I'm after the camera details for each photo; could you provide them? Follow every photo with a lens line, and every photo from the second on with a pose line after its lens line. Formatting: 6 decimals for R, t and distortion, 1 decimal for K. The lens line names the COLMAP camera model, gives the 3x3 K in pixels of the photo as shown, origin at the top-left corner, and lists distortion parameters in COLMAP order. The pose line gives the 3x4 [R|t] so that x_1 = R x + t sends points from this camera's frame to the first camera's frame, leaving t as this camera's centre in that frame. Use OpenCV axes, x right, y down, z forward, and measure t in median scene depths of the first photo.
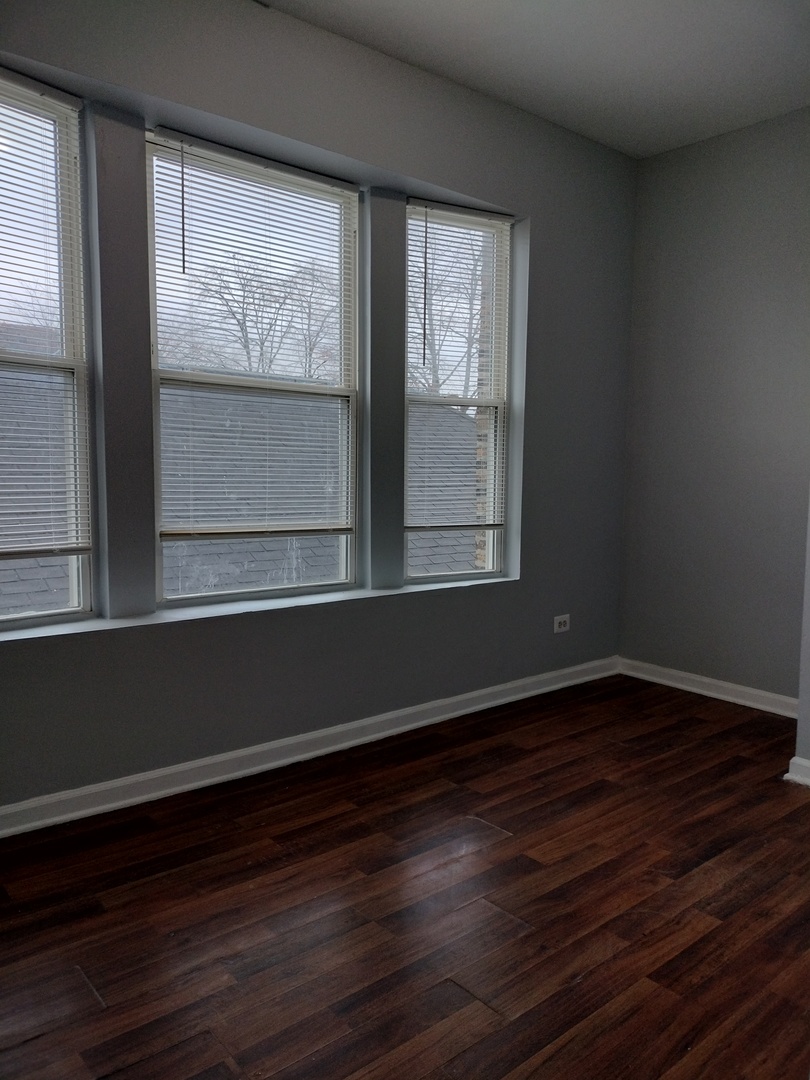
lens RADIAL K [[808.5, 0, 402.2], [0, 808.5, 542.4], [0, 0, 1]] dist [0.023867, -0.035590]
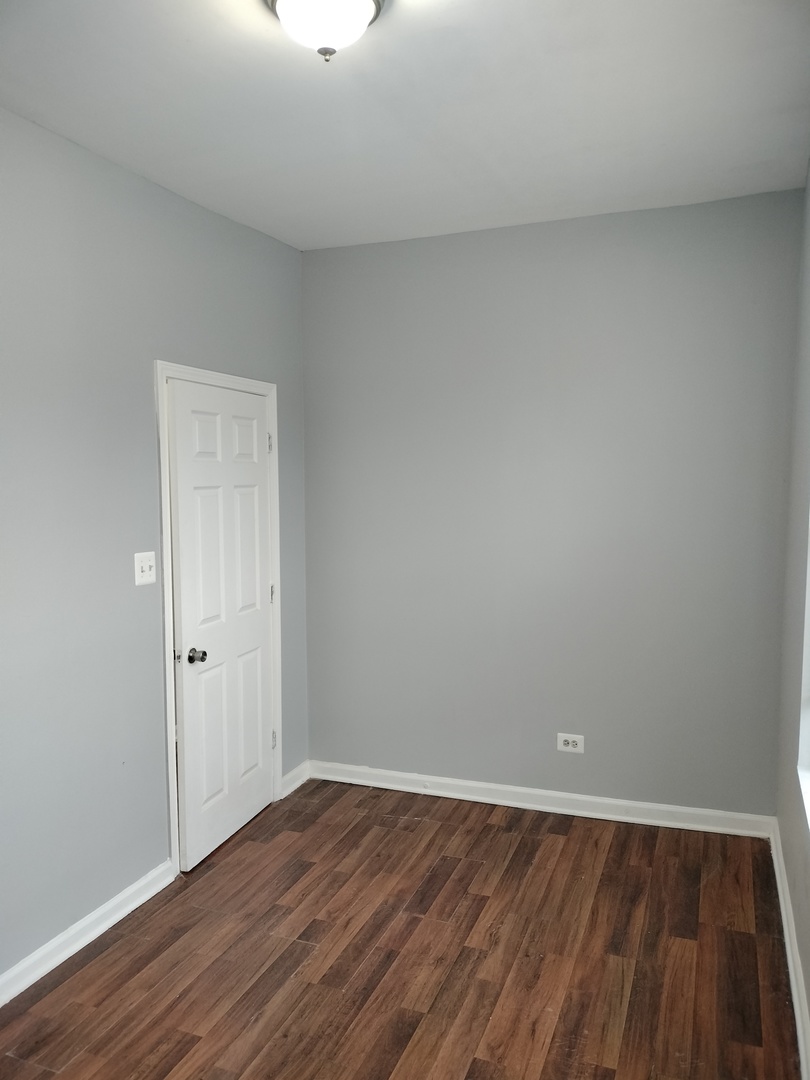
lens RADIAL K [[808.5, 0, 405.5], [0, 808.5, 540.4], [0, 0, 1]] dist [0.023867, -0.035590]
pose [[-0.877777, 0.032793, -0.477946, 0.355118], [-0.046261, 0.987190, 0.152695, -0.265540], [0.476831, 0.156142, -0.865015, 1.254967]]
